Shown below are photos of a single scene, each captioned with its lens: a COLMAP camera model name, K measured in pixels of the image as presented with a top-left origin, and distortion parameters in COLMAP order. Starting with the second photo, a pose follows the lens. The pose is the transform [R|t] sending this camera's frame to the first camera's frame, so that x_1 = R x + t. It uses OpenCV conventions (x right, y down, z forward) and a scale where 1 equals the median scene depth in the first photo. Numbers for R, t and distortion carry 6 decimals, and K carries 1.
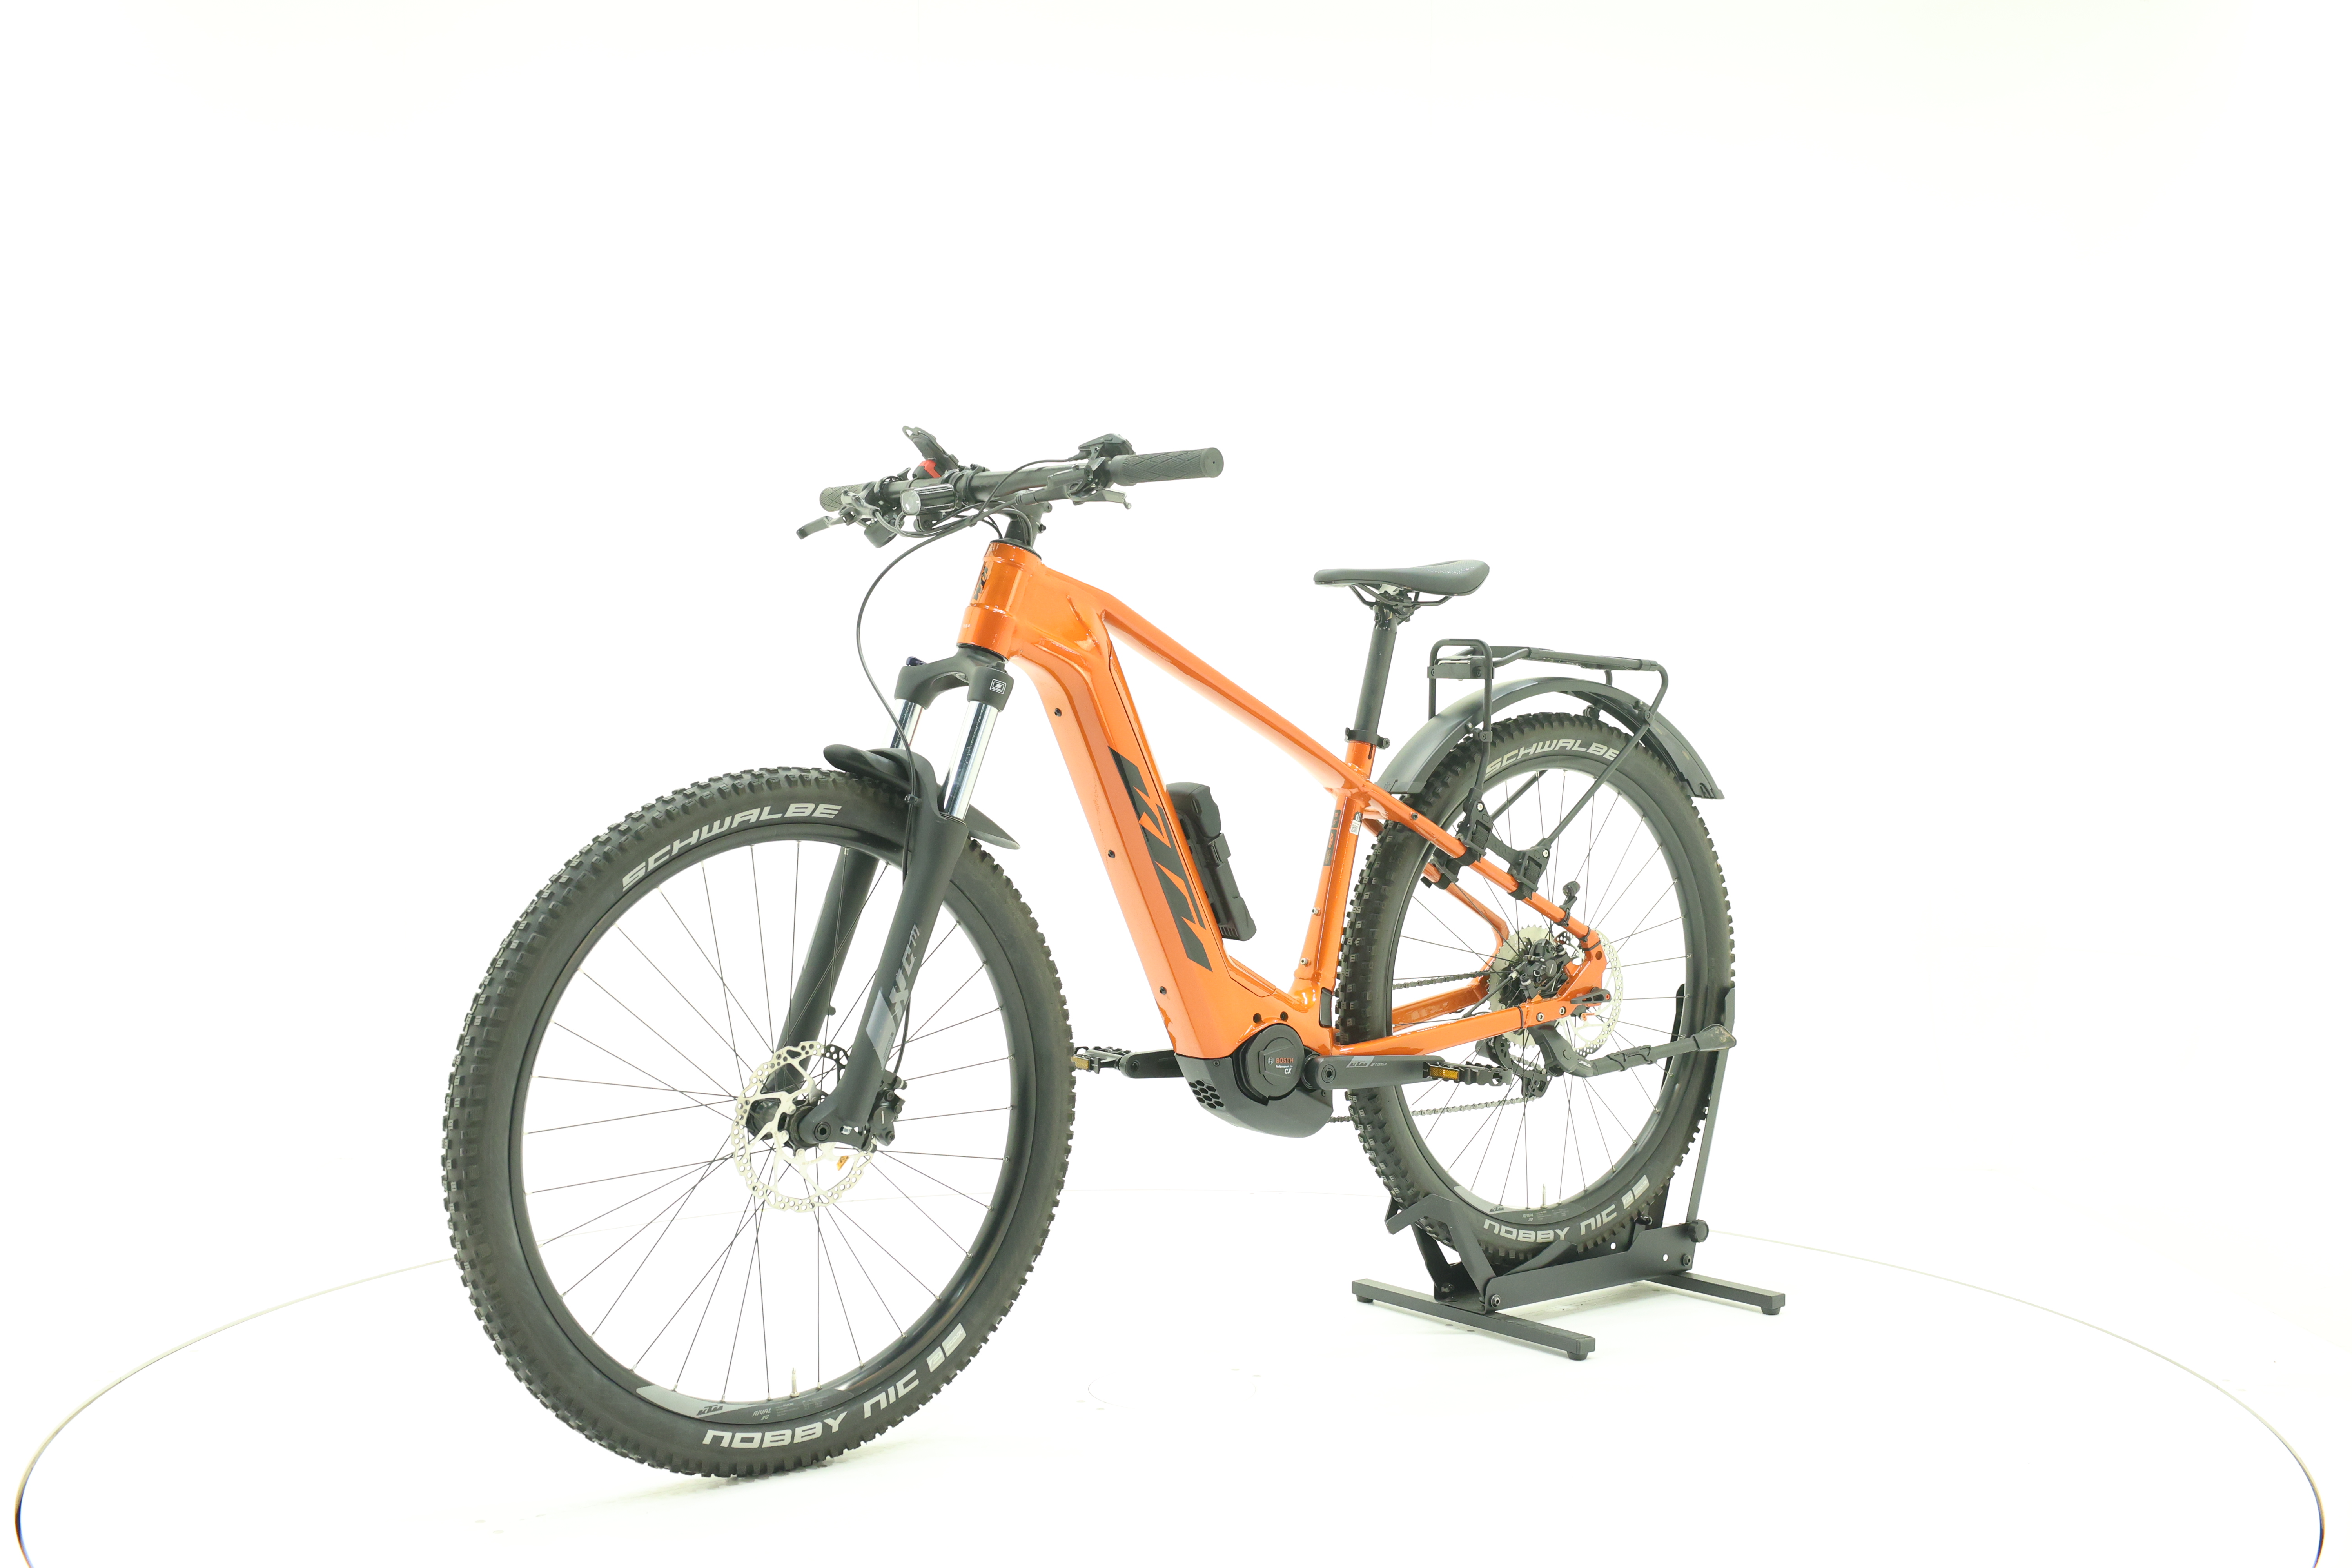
lens RADIAL K [[2491.0, 0, 1172.9], [0, 2491.0, 783.6], [0, 0, 1]] dist [-0.007071, 0.000000]
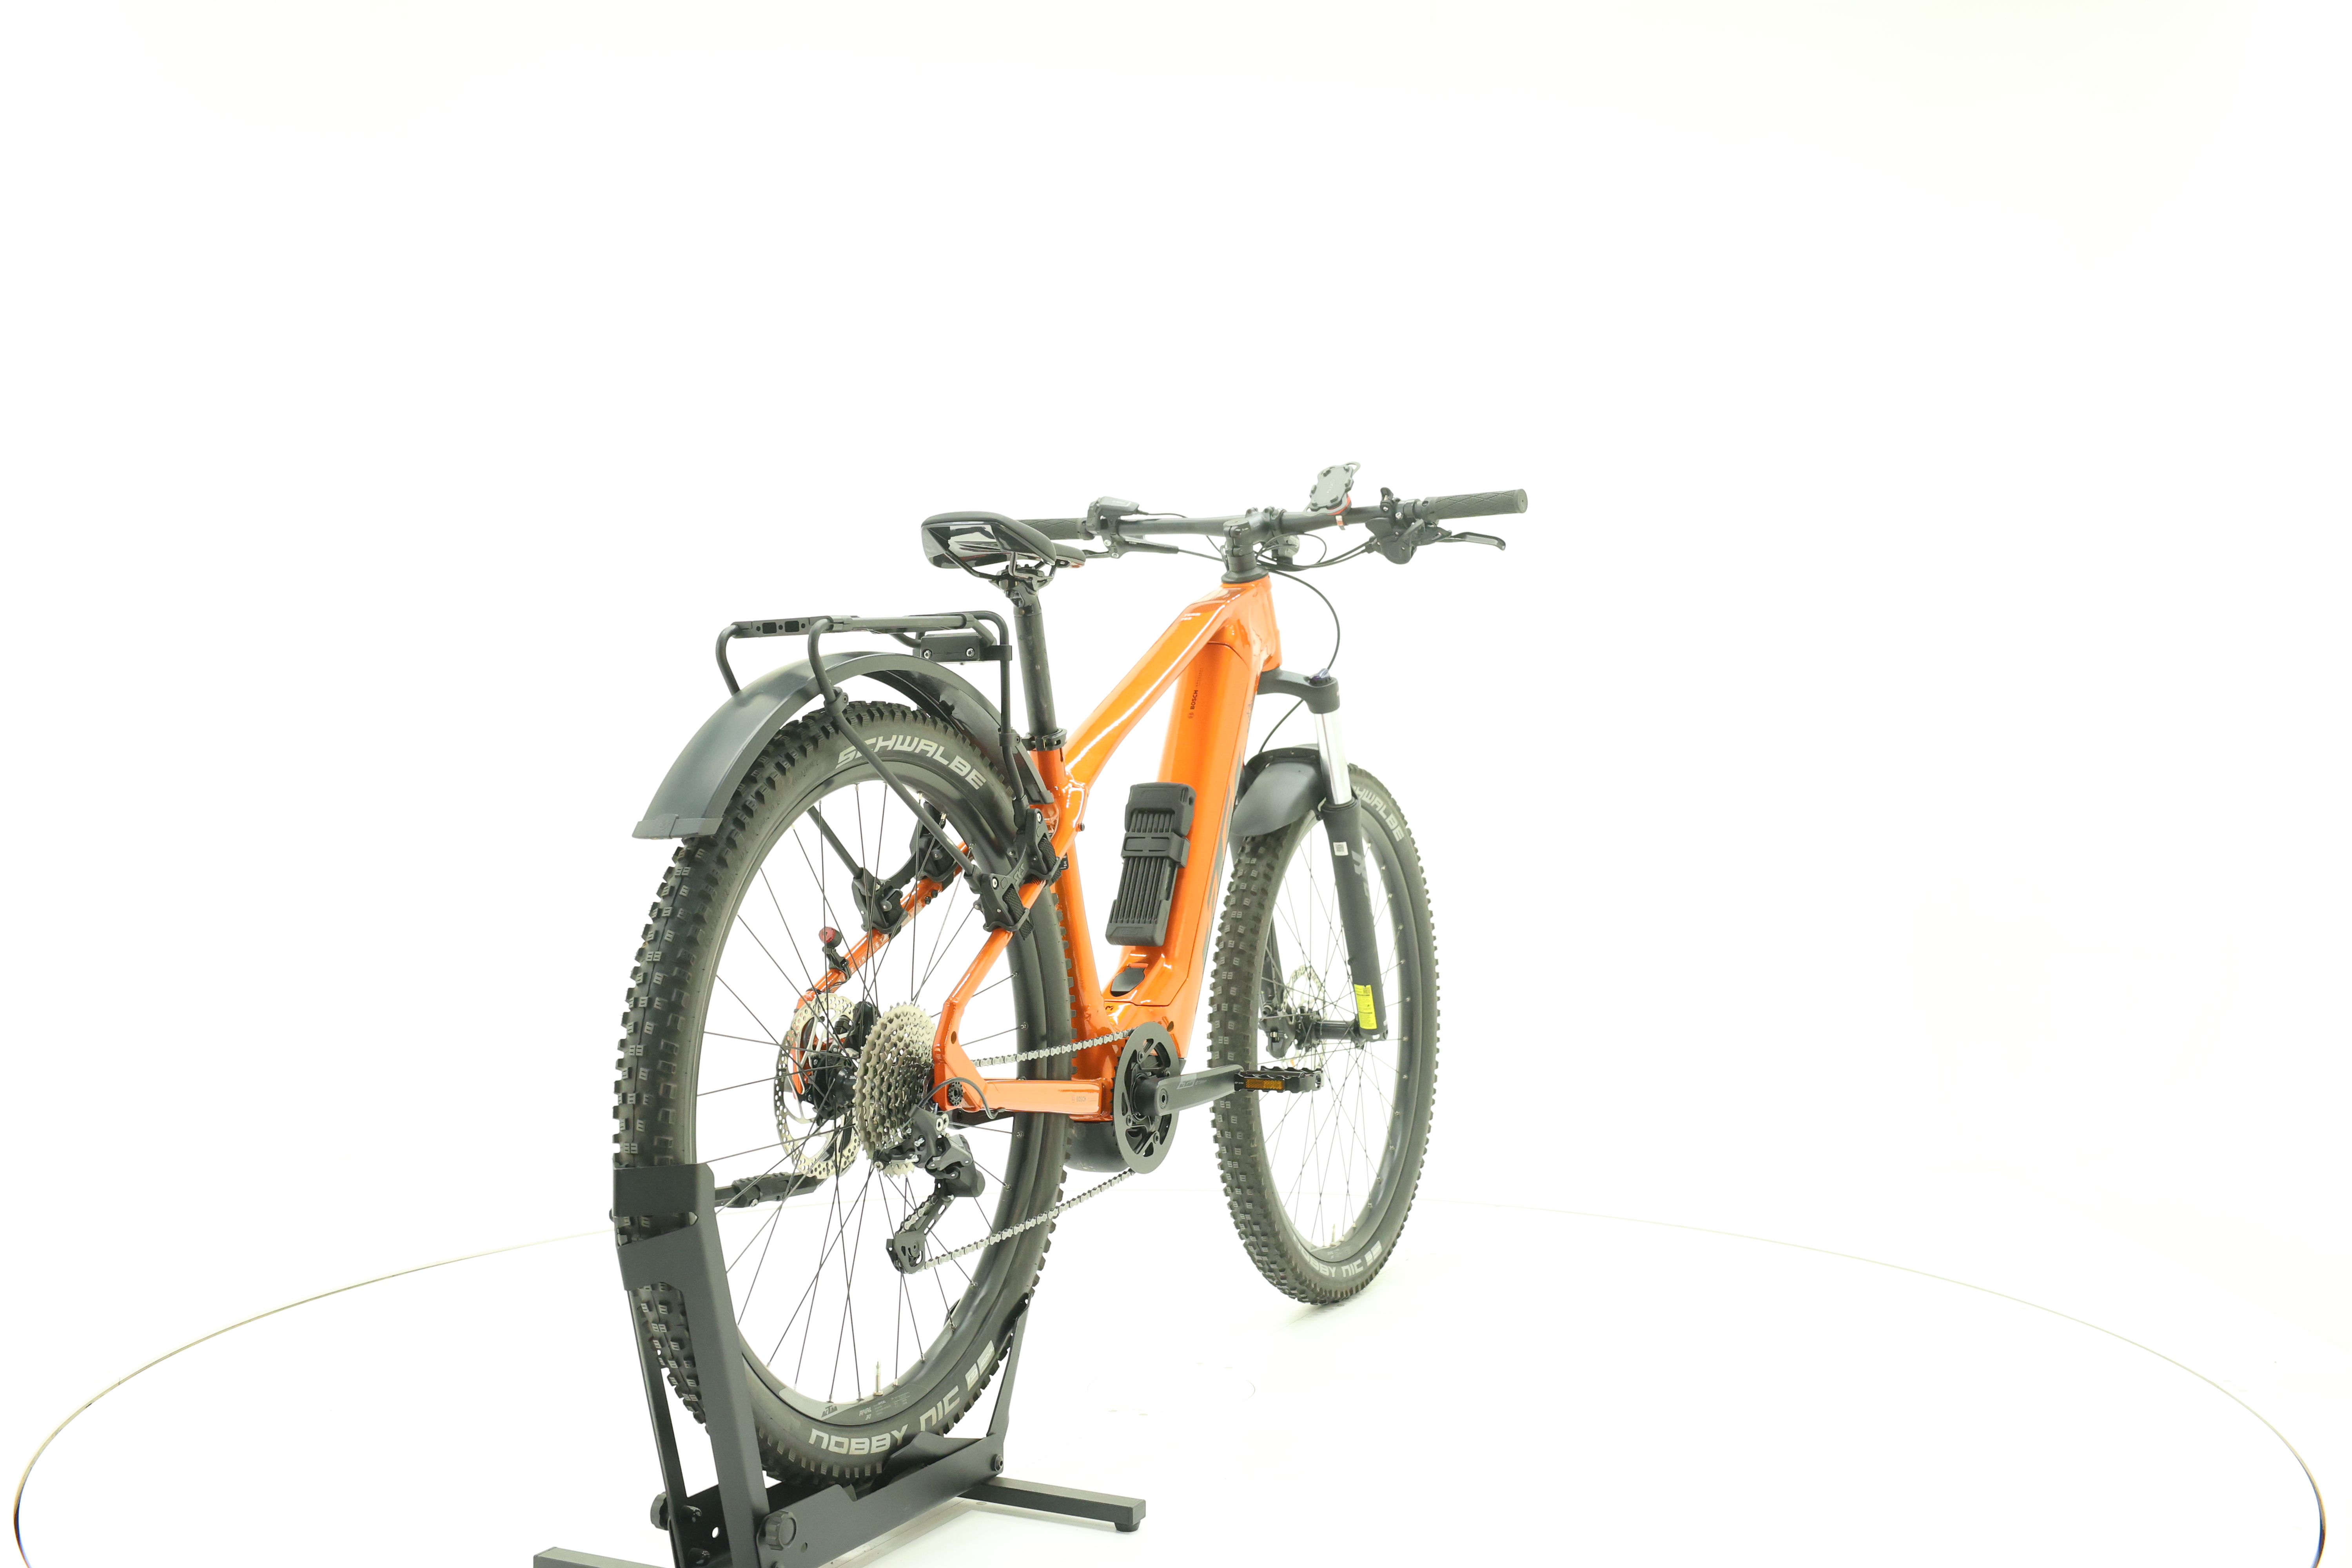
lens RADIAL K [[2491.0, 0, 1172.0], [0, 2491.0, 783.4], [0, 0, 1]] dist [-0.007071, 0.000000]
pose [[-0.903393, 0.001982, -0.428810, 0.453533], [-0.015392, 0.999195, 0.037047, -0.039290], [0.428538, 0.040069, -0.902635, 2.007436]]
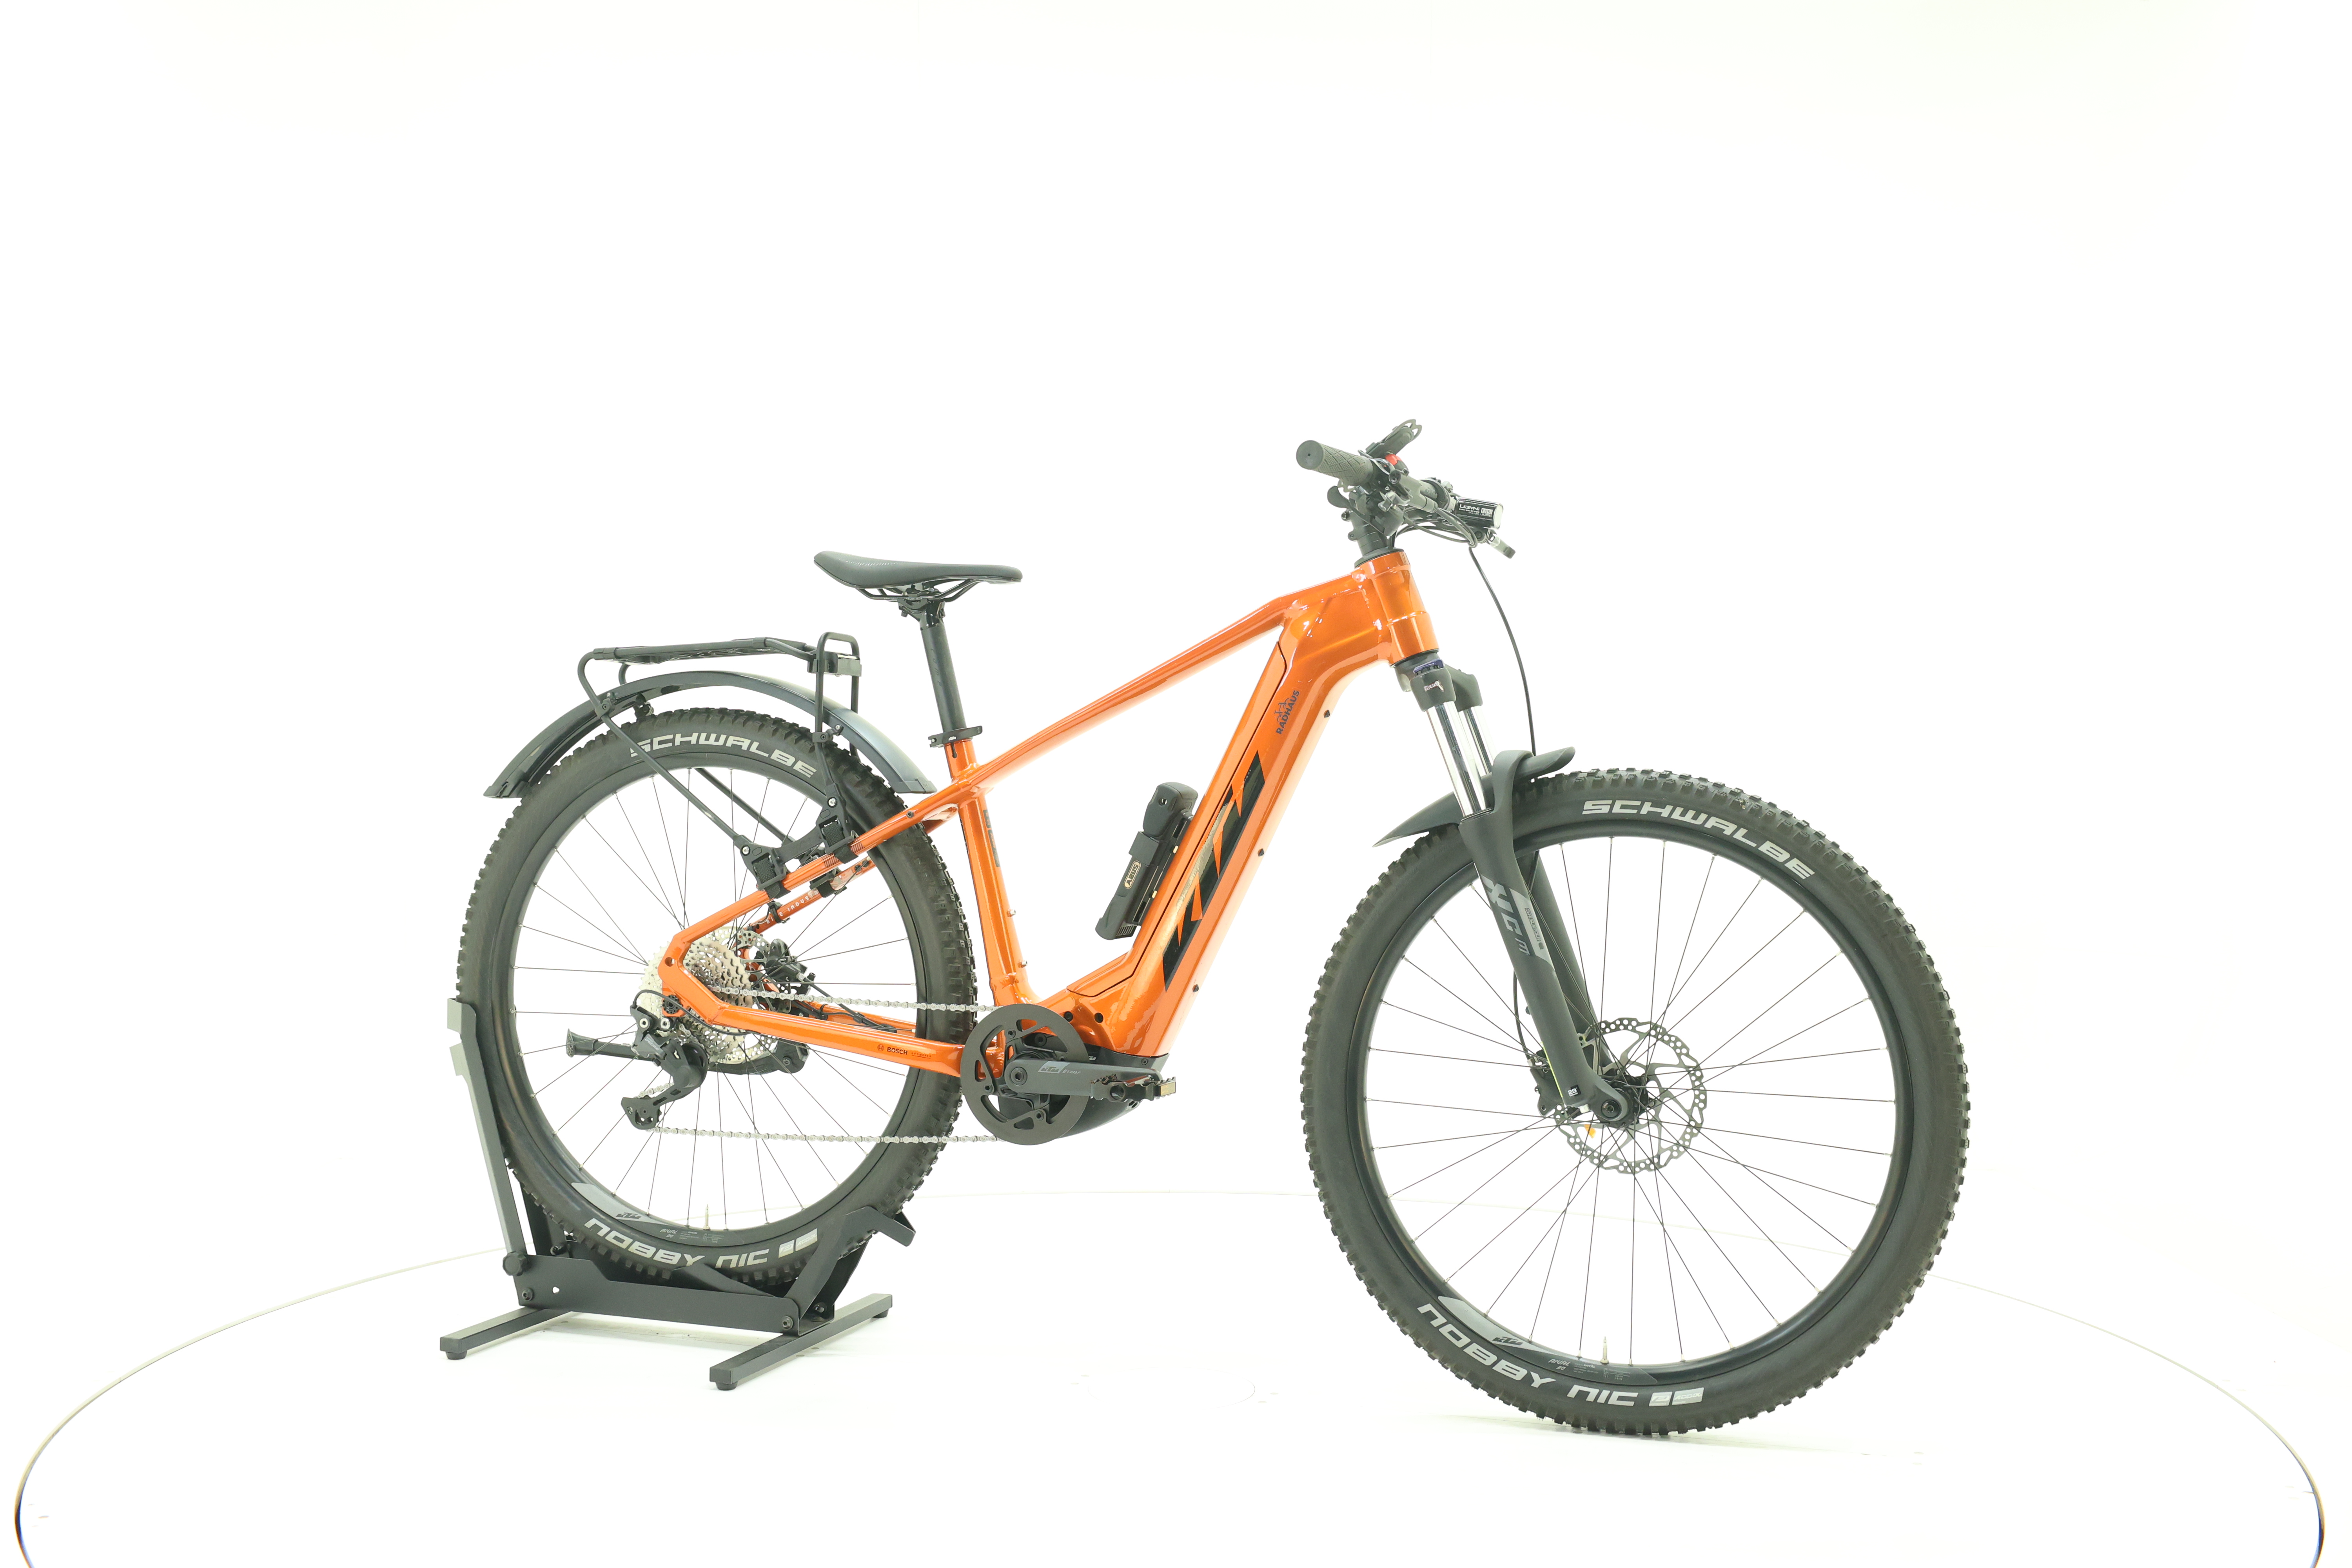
lens RADIAL K [[2491.0, 0, 1183.2], [0, 2491.0, 783.0], [0, 0, 1]] dist [-0.007071, 0.000000]
pose [[-0.526282, -0.024425, 0.849959, -0.899105], [0.011164, 0.999303, 0.035629, -0.037814], [-0.850237, 0.028240, -0.525642, 1.607004]]
